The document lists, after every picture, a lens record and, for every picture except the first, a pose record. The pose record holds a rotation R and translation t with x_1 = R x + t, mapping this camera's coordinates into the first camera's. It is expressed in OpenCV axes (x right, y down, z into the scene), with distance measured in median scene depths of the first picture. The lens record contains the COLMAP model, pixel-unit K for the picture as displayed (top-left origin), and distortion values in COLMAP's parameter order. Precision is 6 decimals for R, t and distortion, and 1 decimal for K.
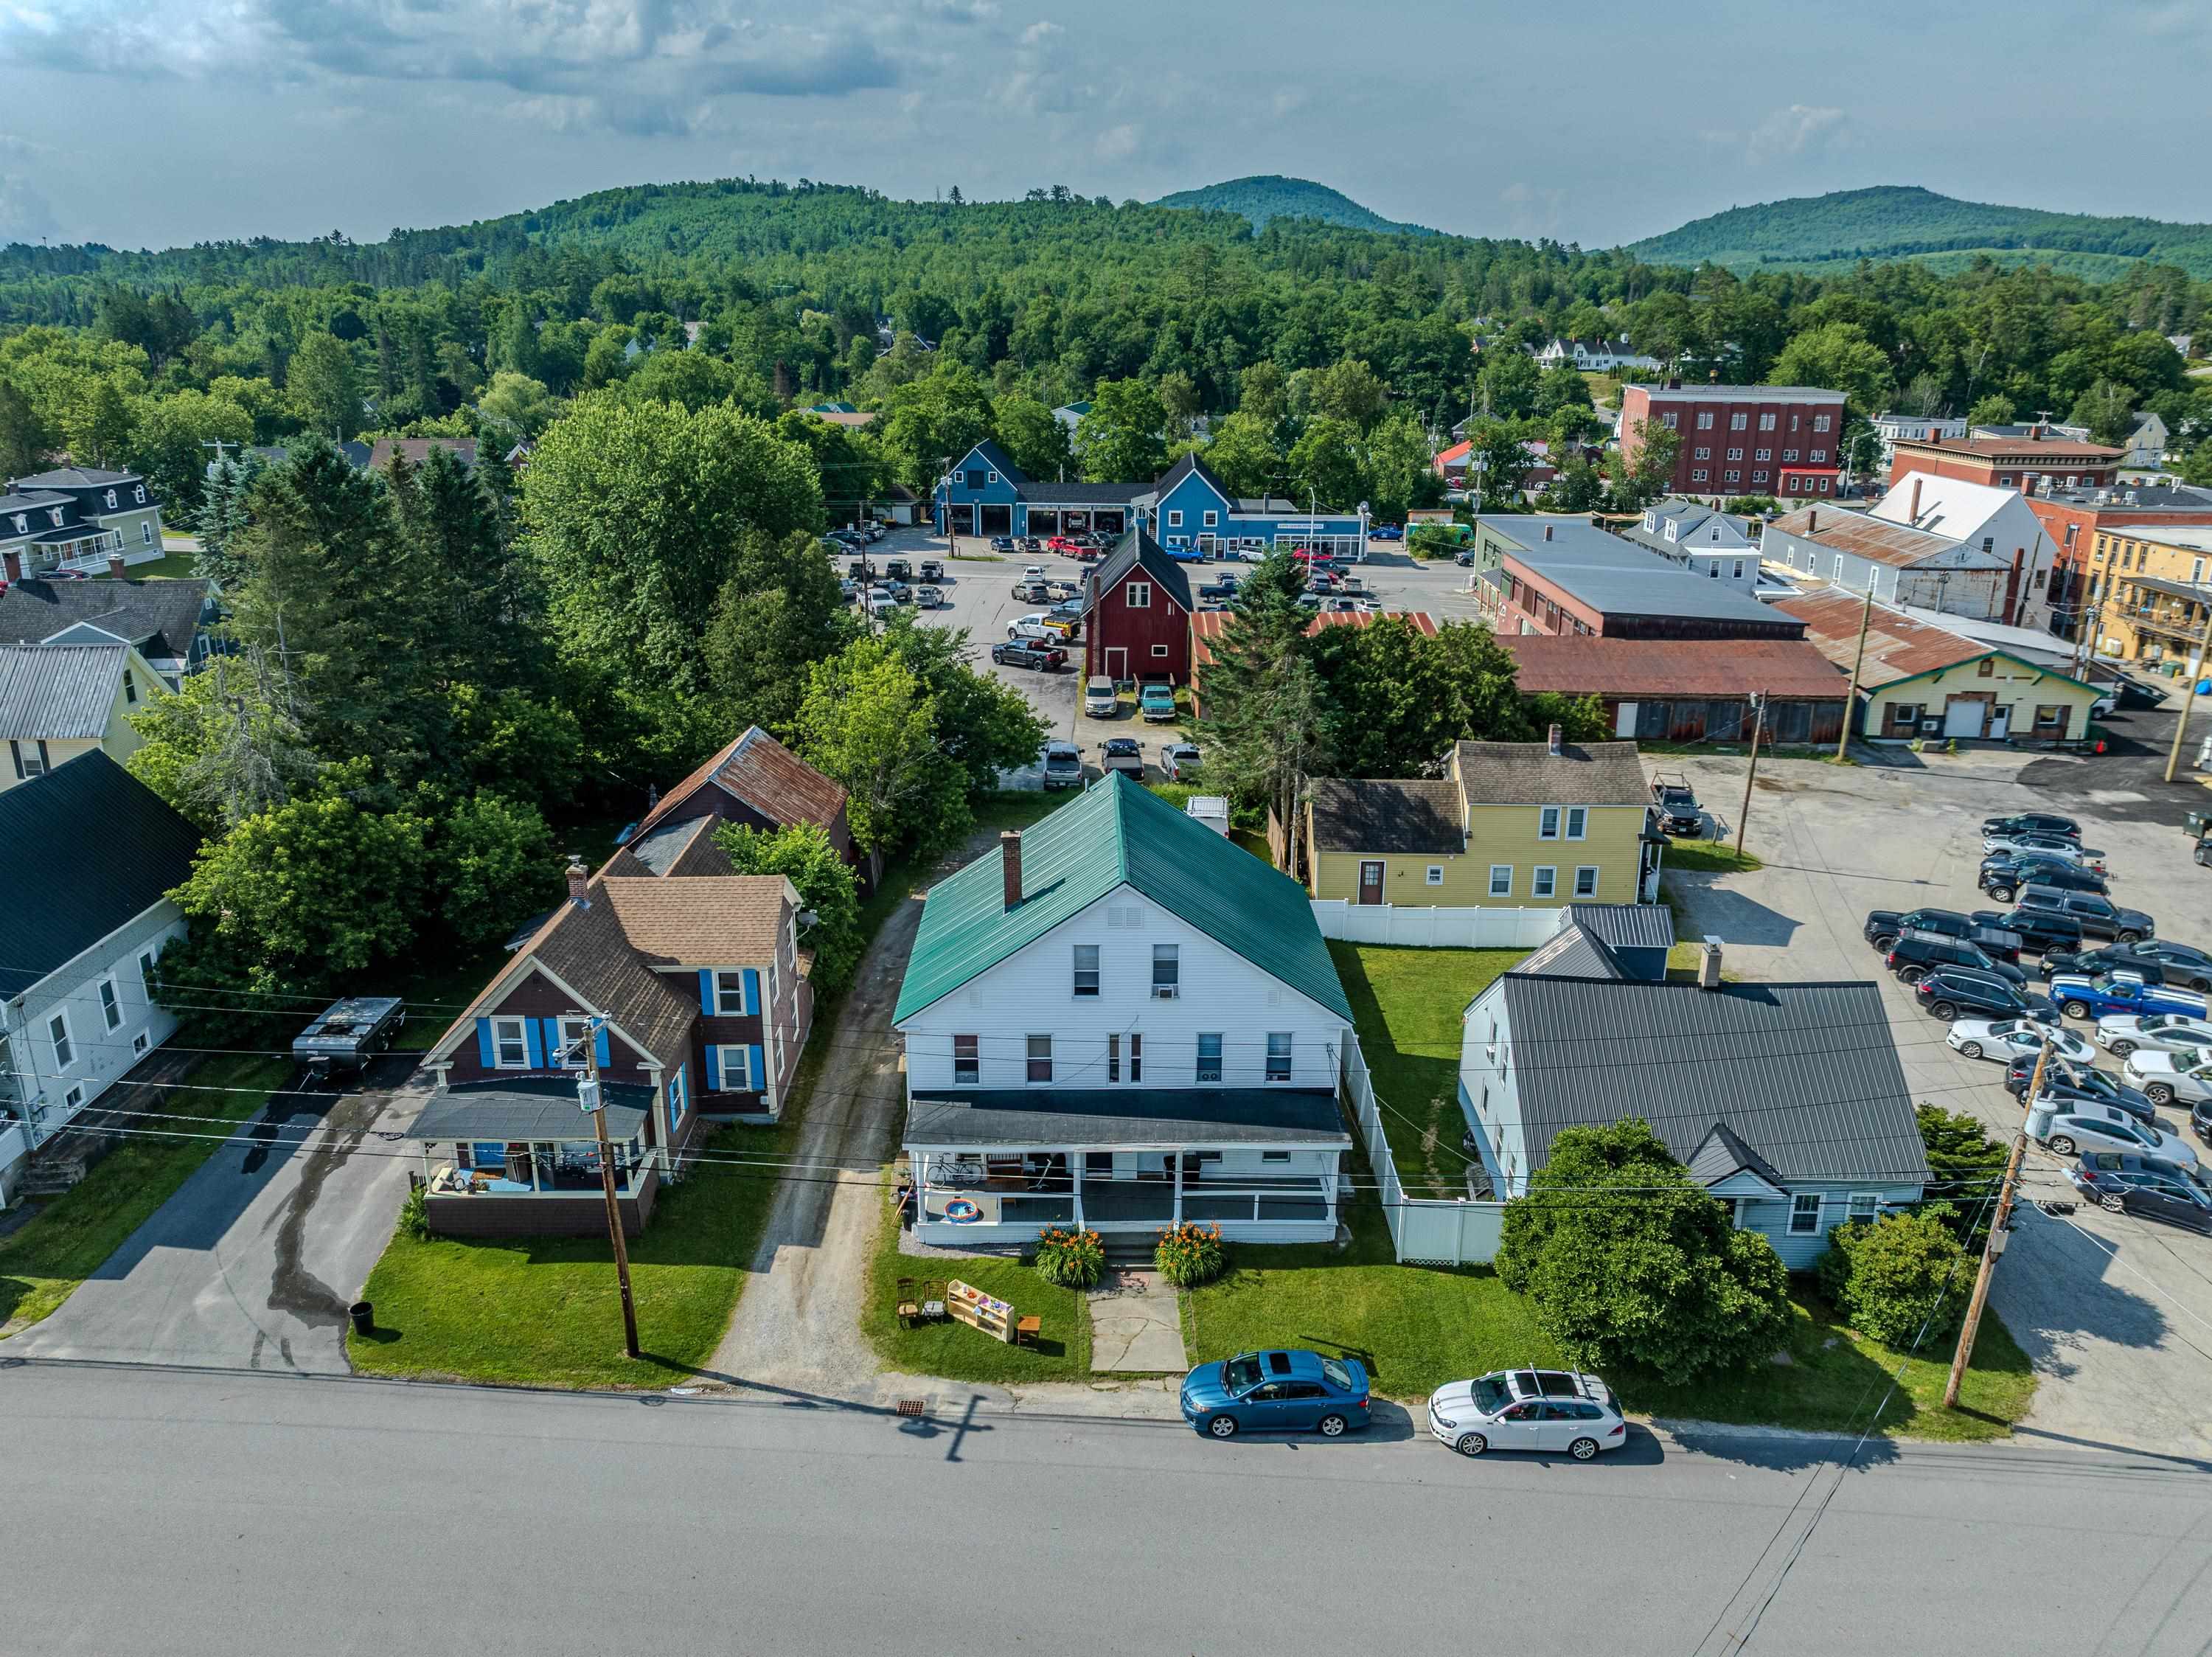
lens RADIAL K [[1564.9, 0, 1098.2], [0, 1564.9, 812.1], [0, 0, 1]] dist [-0.022430, 0.010874]
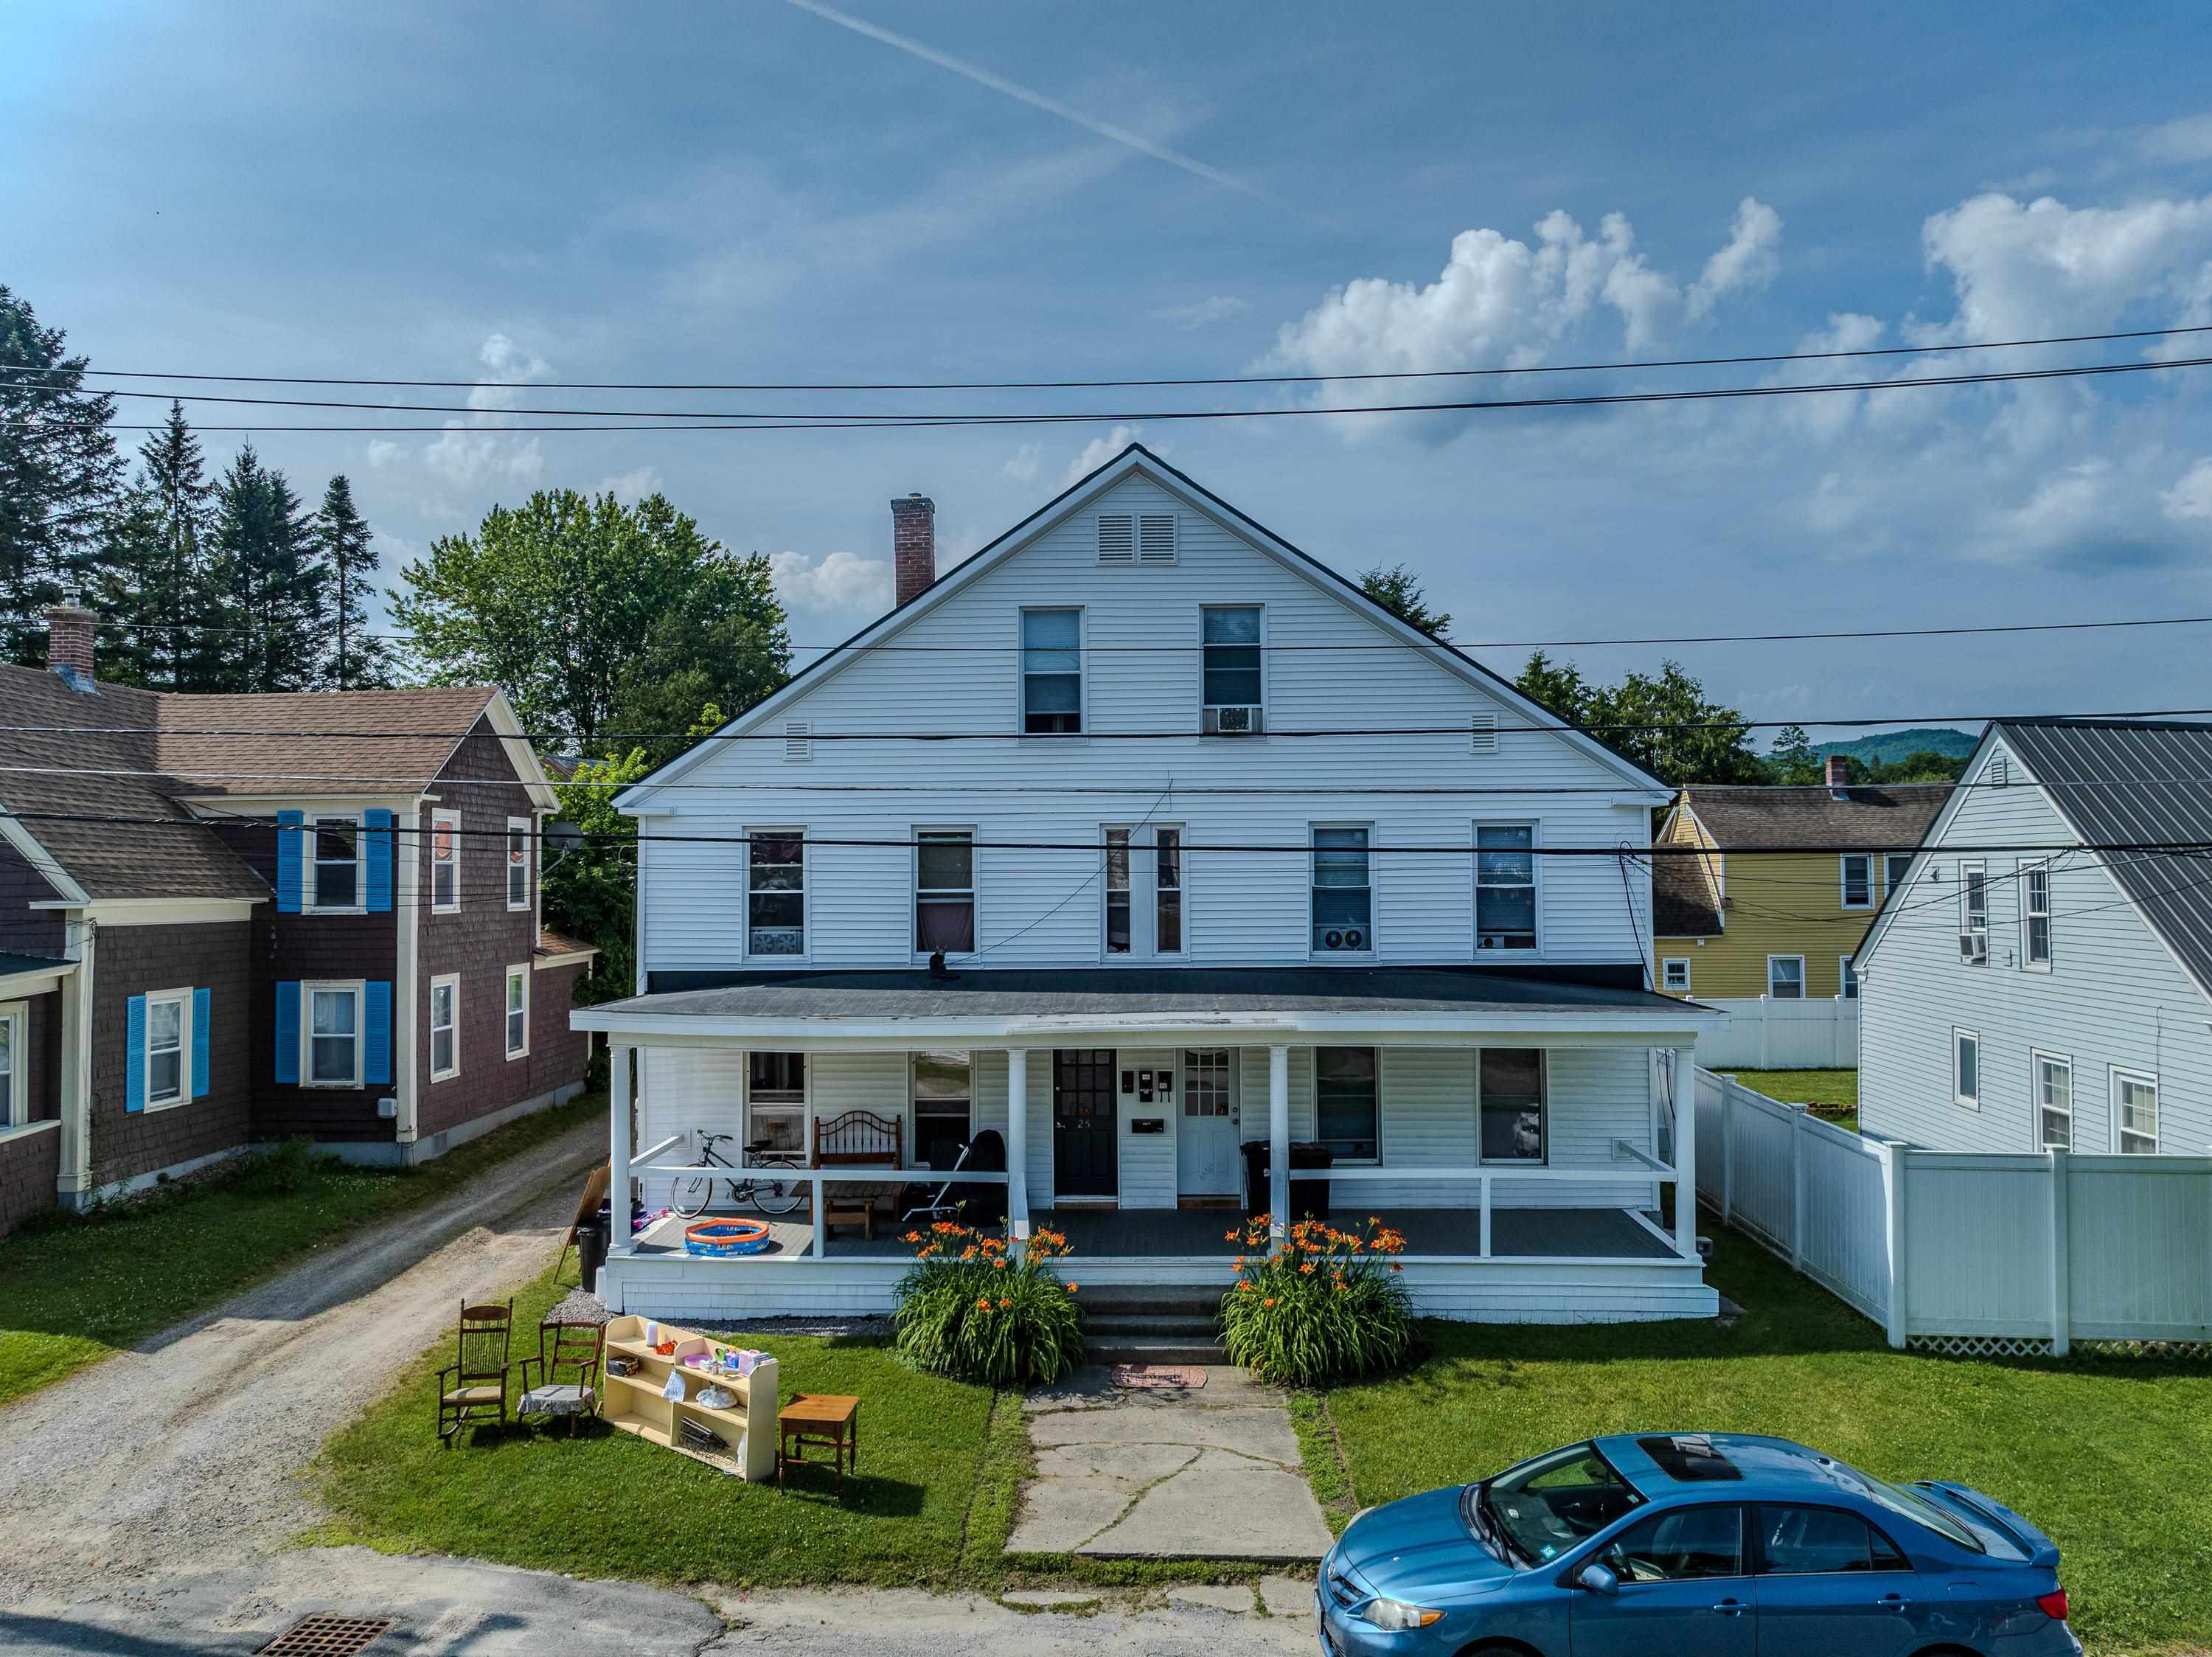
lens RADIAL K [[1564.9, 0, 1093.6], [0, 1564.9, 840.4], [0, 0, 1]] dist [-0.022430, 0.010874]
pose [[0.999019, -0.007178, -0.043699, 0.022902], [-0.007387, 0.945939, -0.324261, 0.287633], [0.043665, 0.324266, 0.944958, 0.598533]]
